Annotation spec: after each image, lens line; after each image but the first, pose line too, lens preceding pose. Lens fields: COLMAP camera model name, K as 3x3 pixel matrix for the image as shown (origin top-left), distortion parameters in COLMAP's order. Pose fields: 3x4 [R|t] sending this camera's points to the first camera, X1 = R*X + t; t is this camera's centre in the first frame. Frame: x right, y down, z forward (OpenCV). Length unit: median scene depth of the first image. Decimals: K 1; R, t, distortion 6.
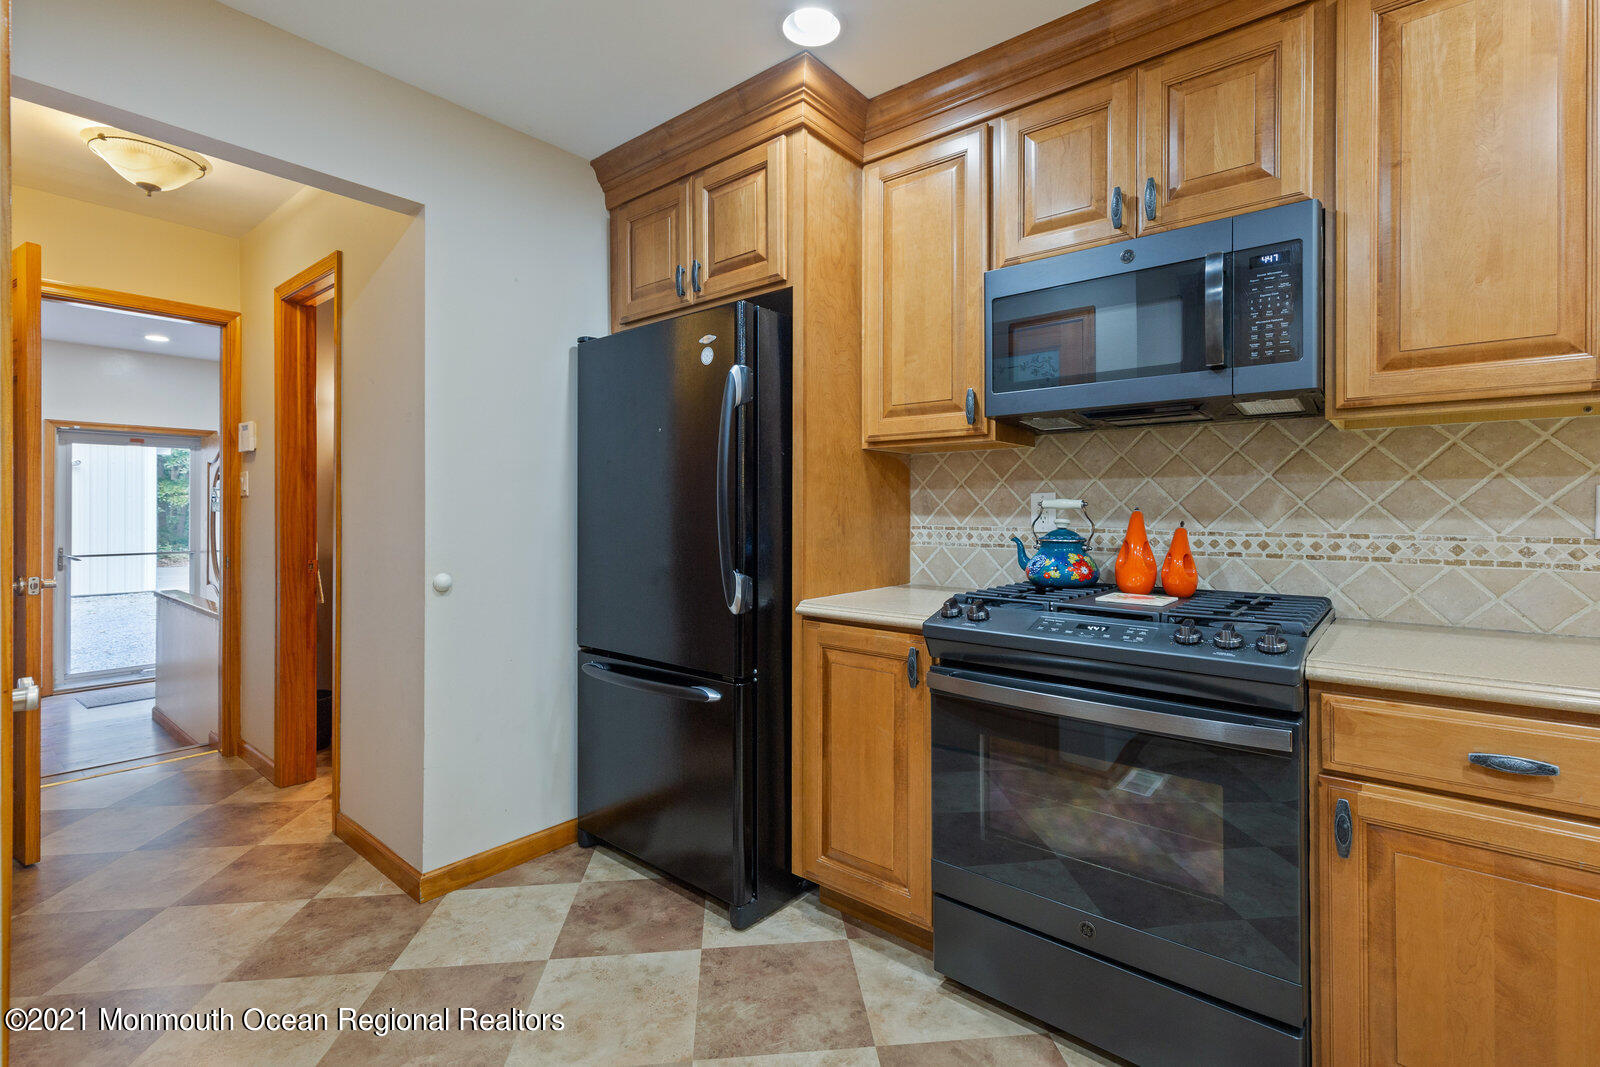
lens RADIAL K [[739.1, 0, 814.0], [0, 739.1, 509.6], [0, 0, 1]] dist [0.011800, -0.002708]
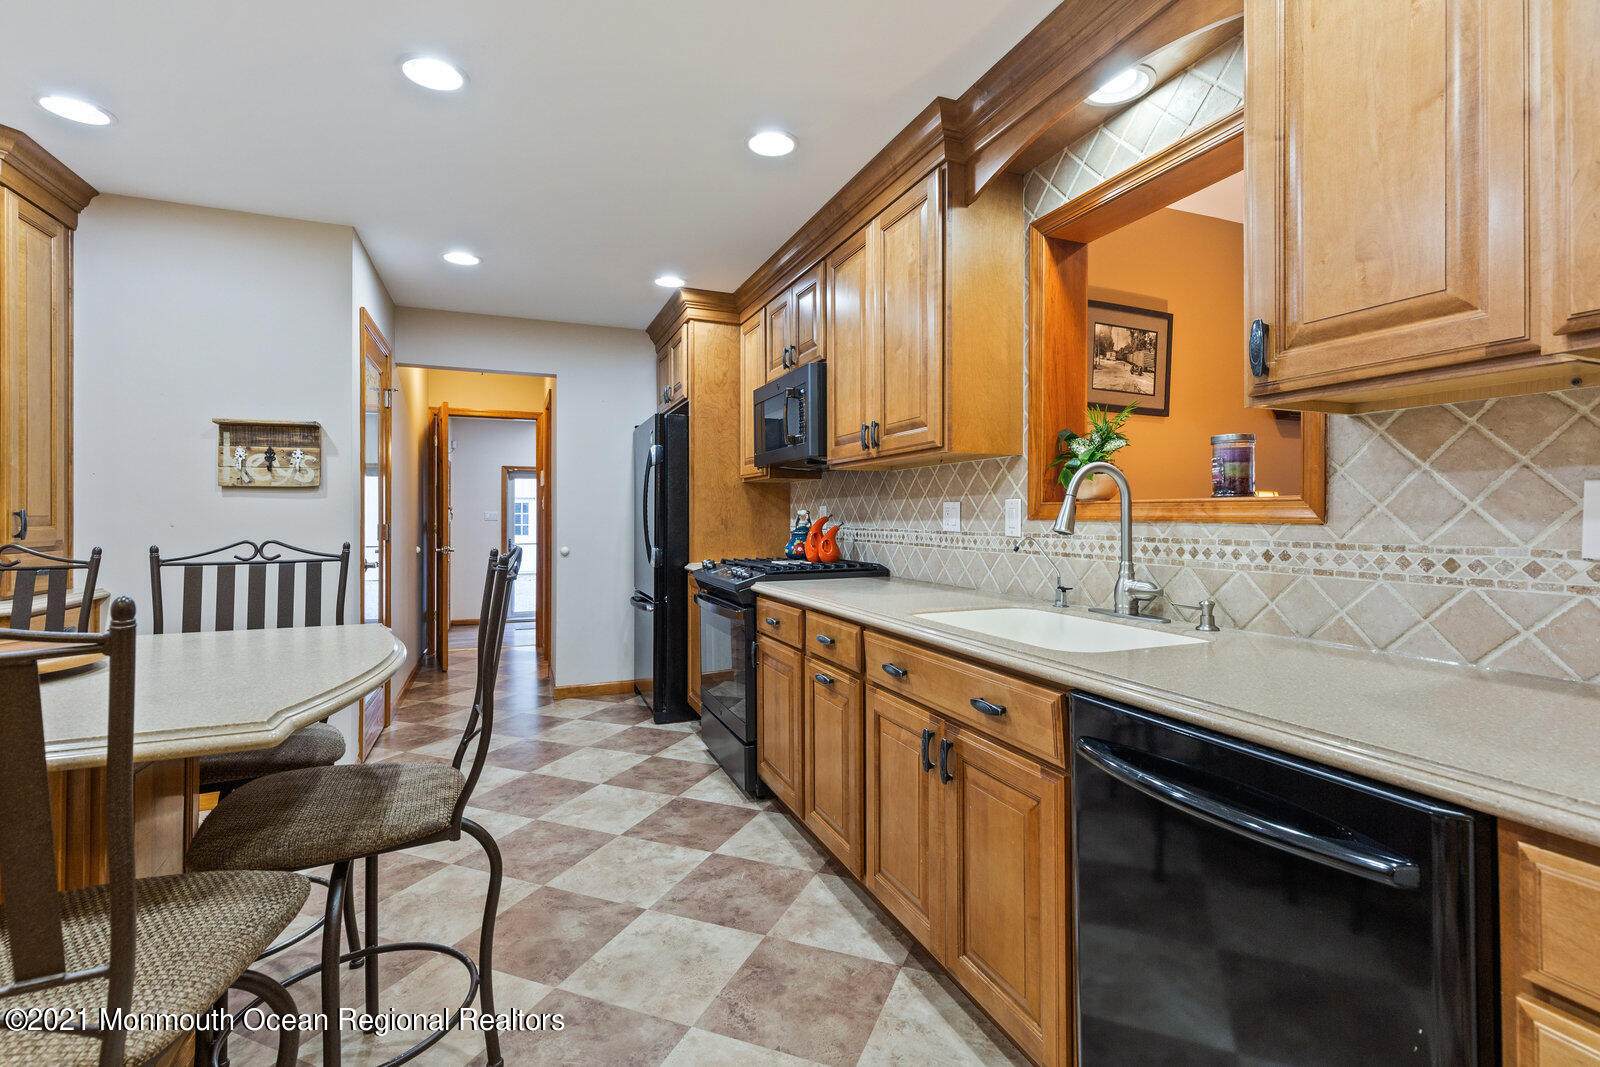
lens RADIAL K [[739.1, 0, 817.9], [0, 739.1, 513.4], [0, 0, 1]] dist [0.011800, -0.002708]
pose [[0.883607, -0.004986, -0.468203, 1.331994], [0.004416, 0.999988, -0.002316, -0.001772], [0.468208, -0.000021, 0.883618, -0.627563]]
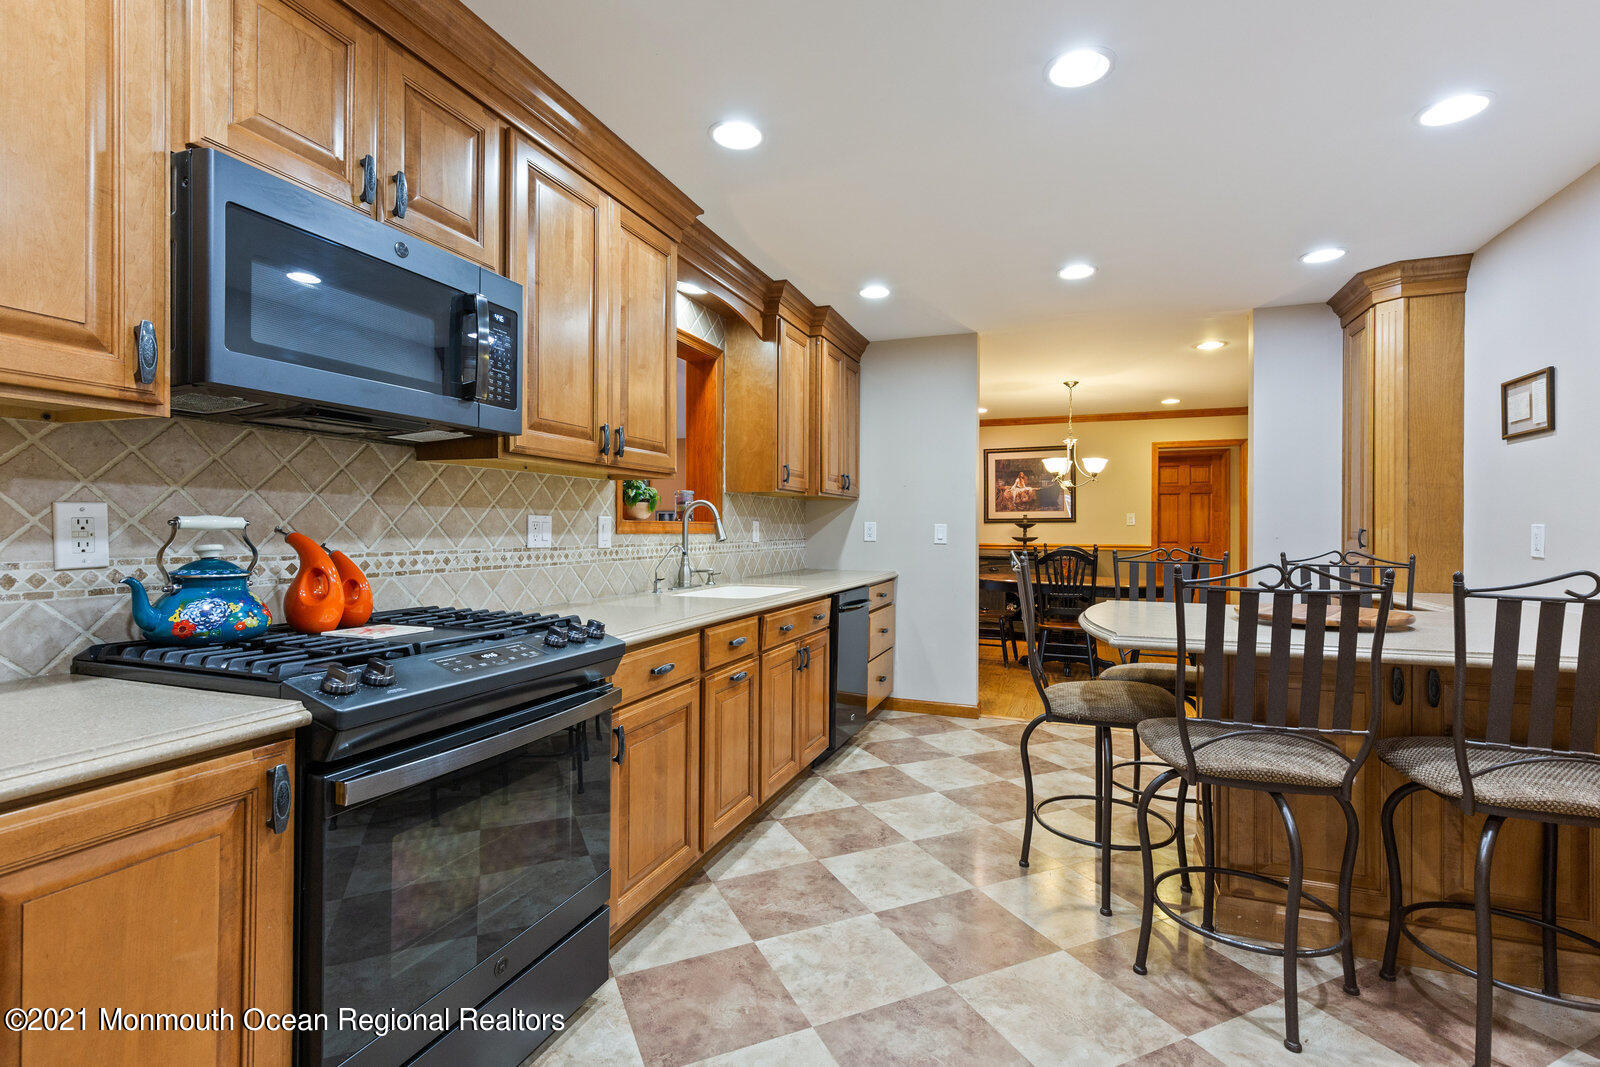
lens RADIAL K [[739.1, 0, 806.1], [0, 739.1, 530.1], [0, 0, 1]] dist [0.011800, -0.002708]
pose [[-0.322079, -0.005348, 0.946698, -0.553959], [-0.007262, 0.999969, 0.003178, -0.007538], [-0.946685, -0.005851, -0.322108, 0.771026]]
